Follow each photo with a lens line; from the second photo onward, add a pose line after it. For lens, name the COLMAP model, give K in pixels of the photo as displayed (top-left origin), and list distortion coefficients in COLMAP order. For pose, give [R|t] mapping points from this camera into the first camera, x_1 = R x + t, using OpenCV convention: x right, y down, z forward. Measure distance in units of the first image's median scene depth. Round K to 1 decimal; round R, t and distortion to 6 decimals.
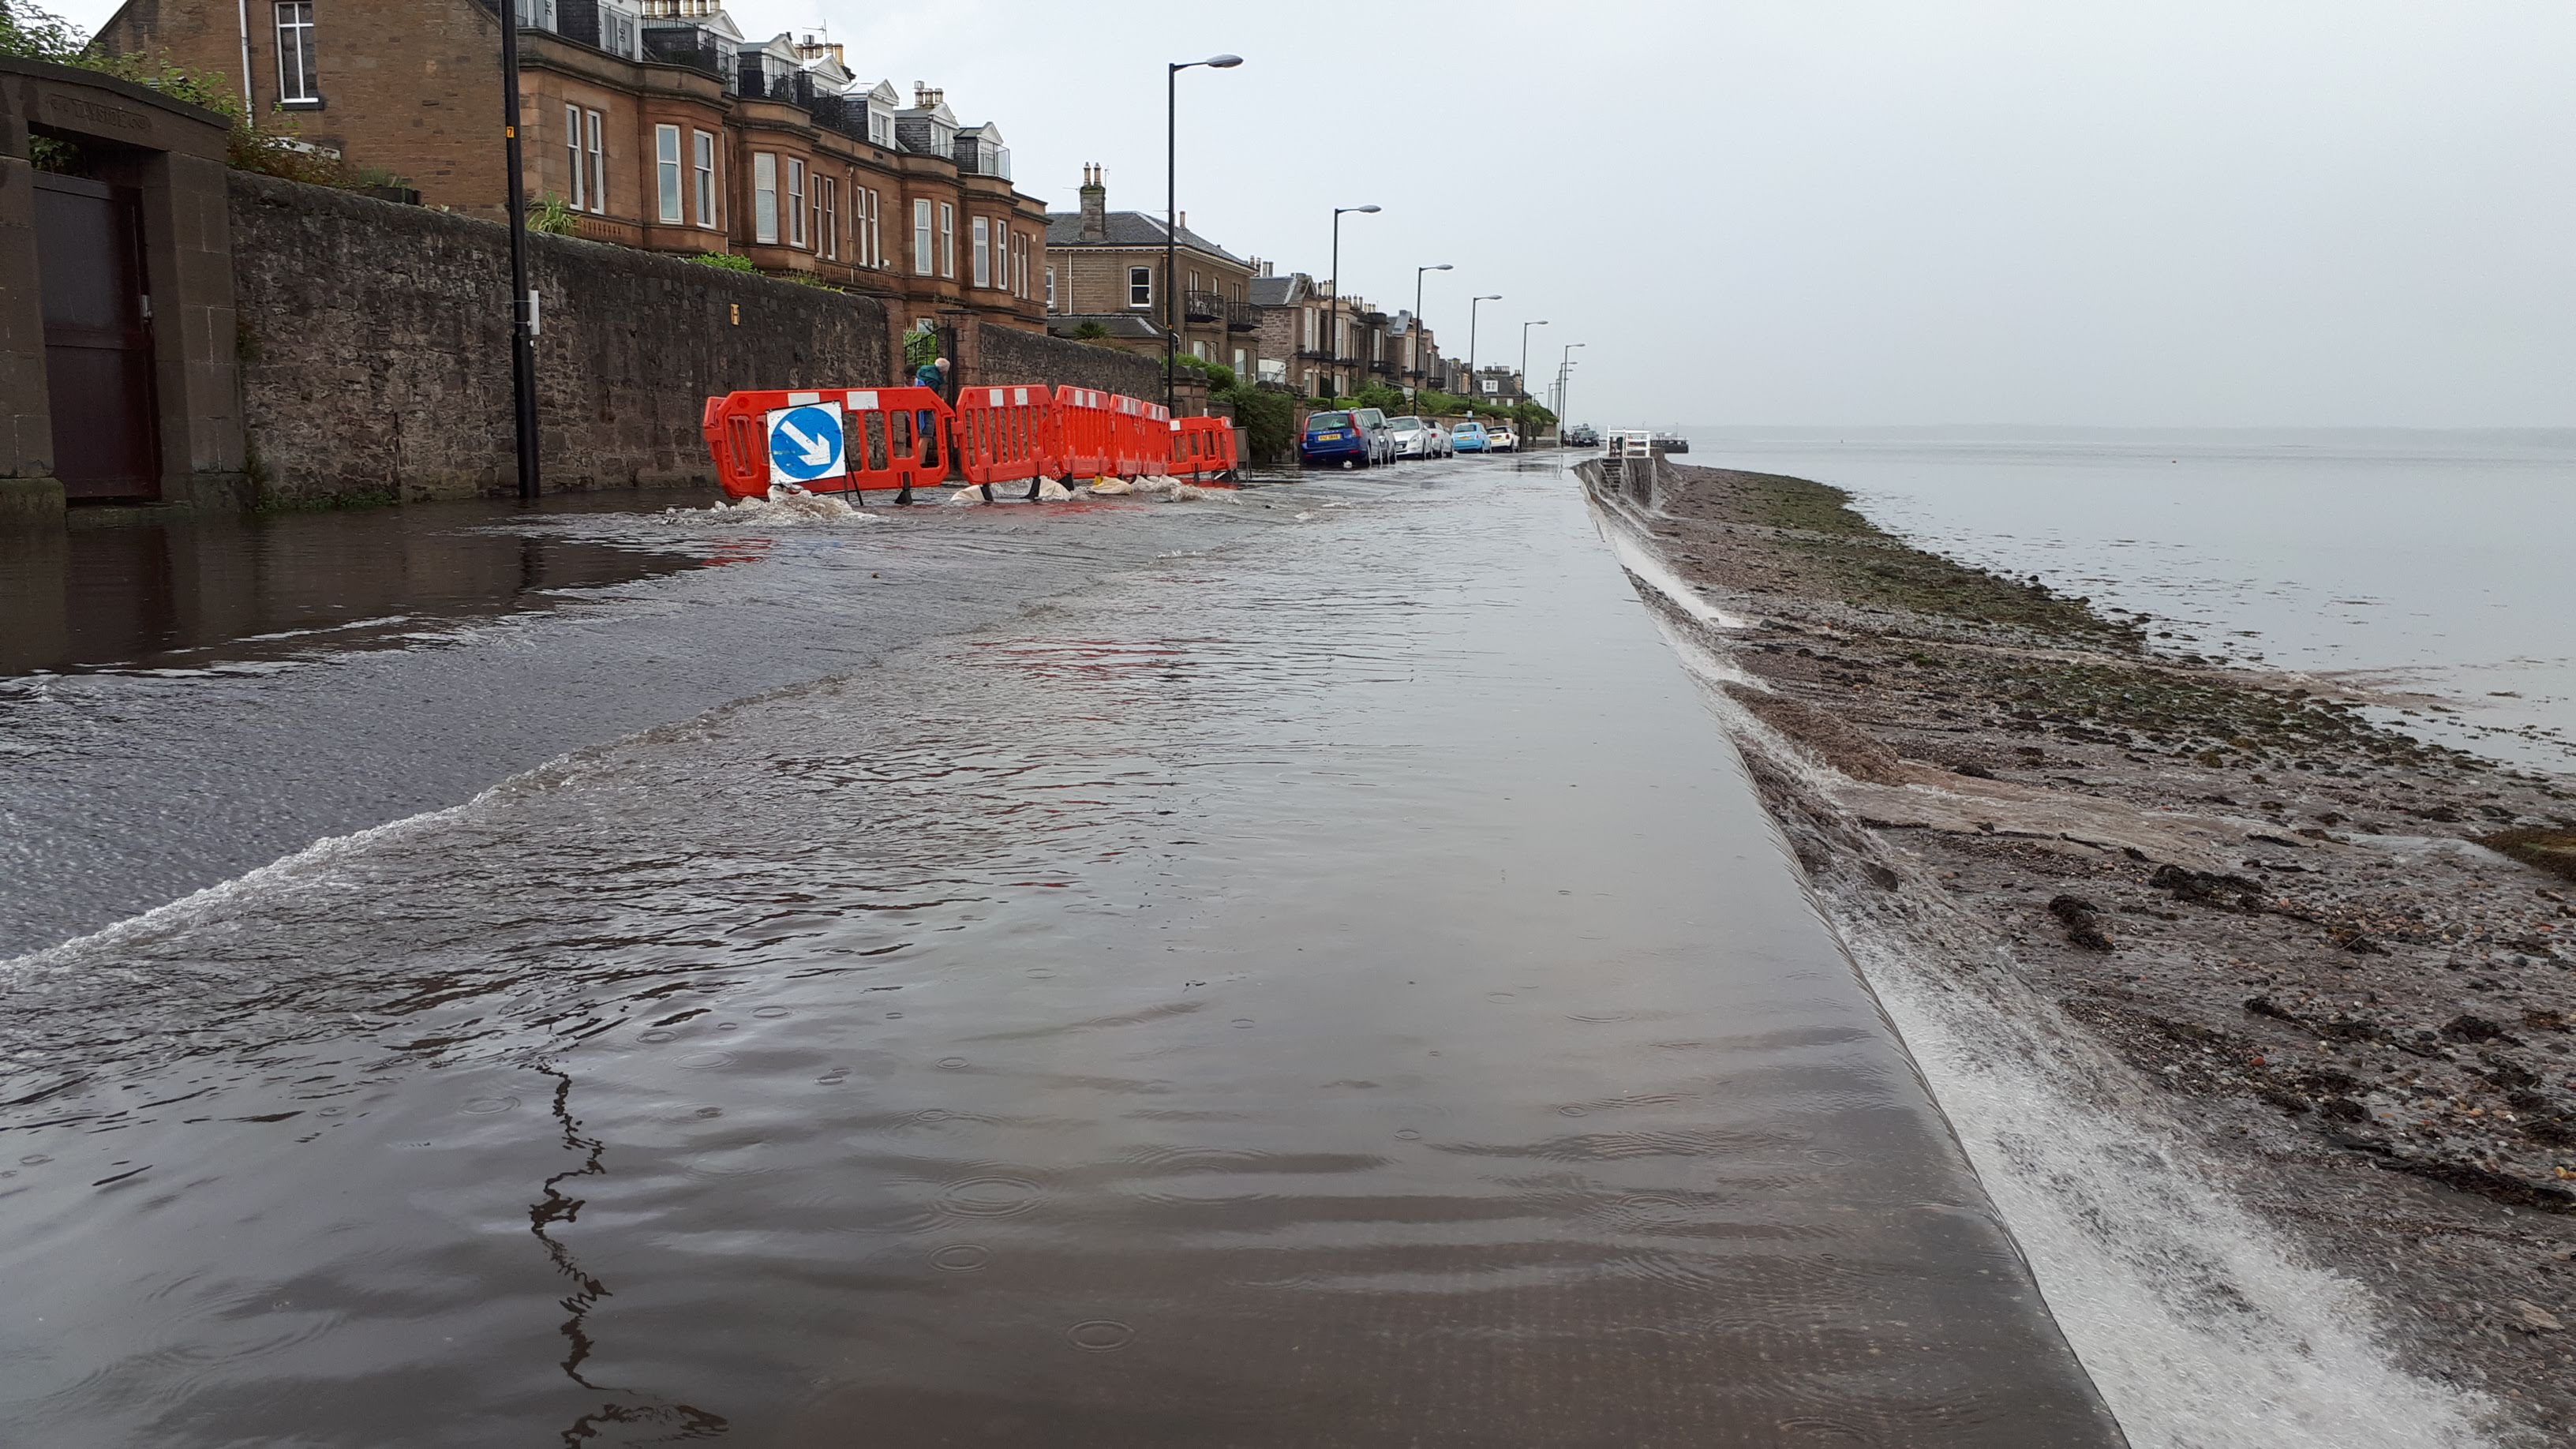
lens RADIAL K [[2025.8, 0, 1287.6], [0, 2025.8, 725.7], [0, 0, 1]] dist [0.007614, 0.000854]
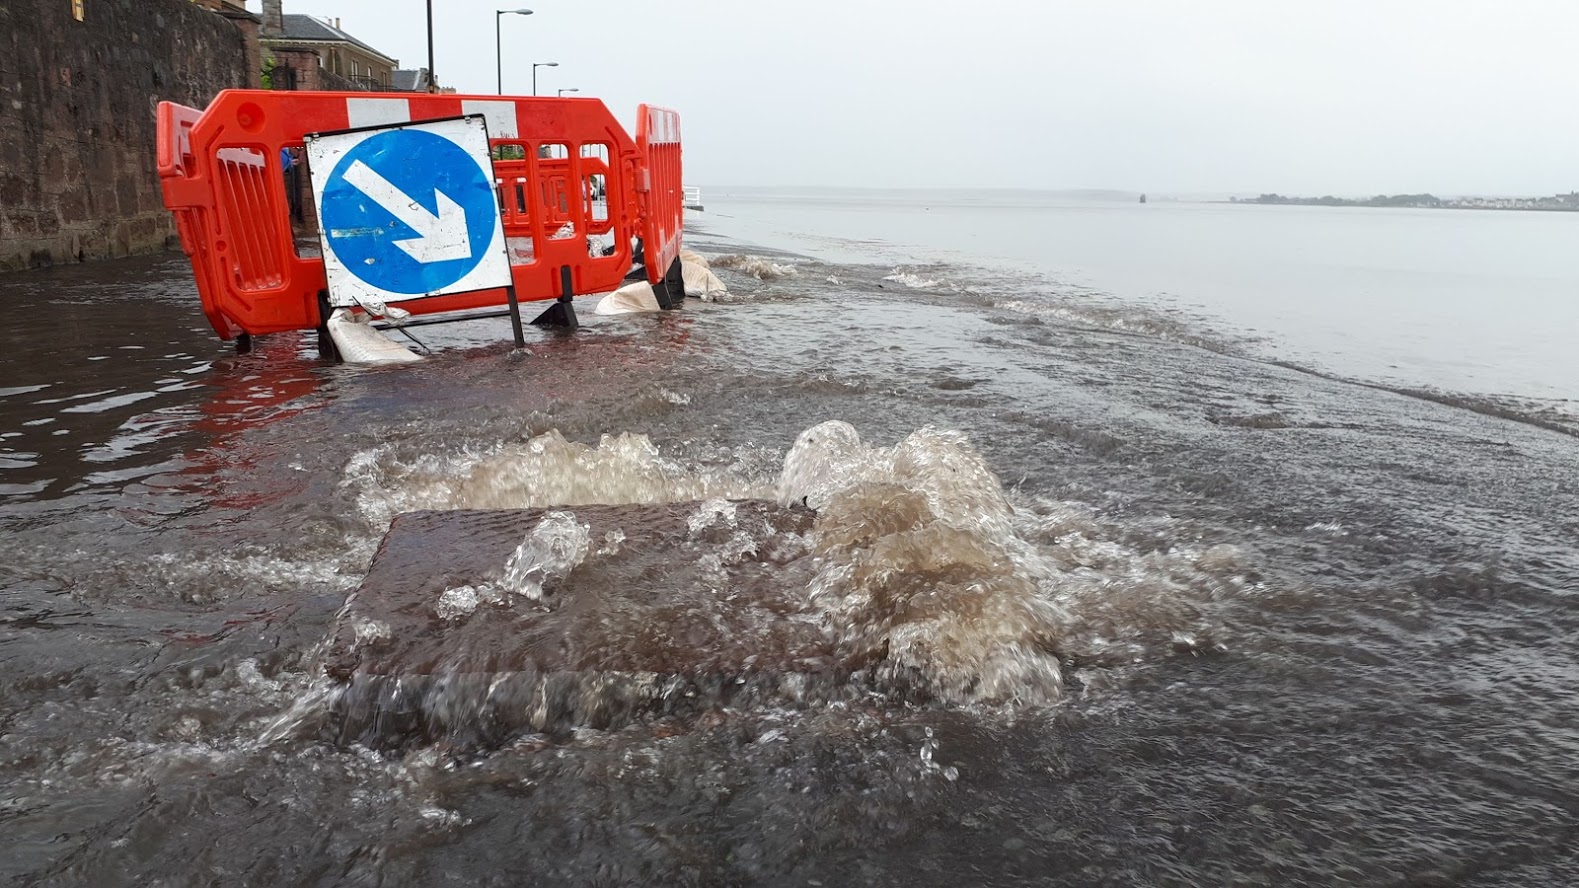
lens RADIAL K [[1246.6, 0, 789.8], [0, 1246.6, 443.0], [0, 0, 1]] dist [-0.009378, -0.006600]
pose [[0.950855, -0.054192, 0.304857, -0.242283], [0.035145, 0.997092, 0.067626, -0.103810], [-0.307635, -0.053588, 0.949994, 0.708388]]
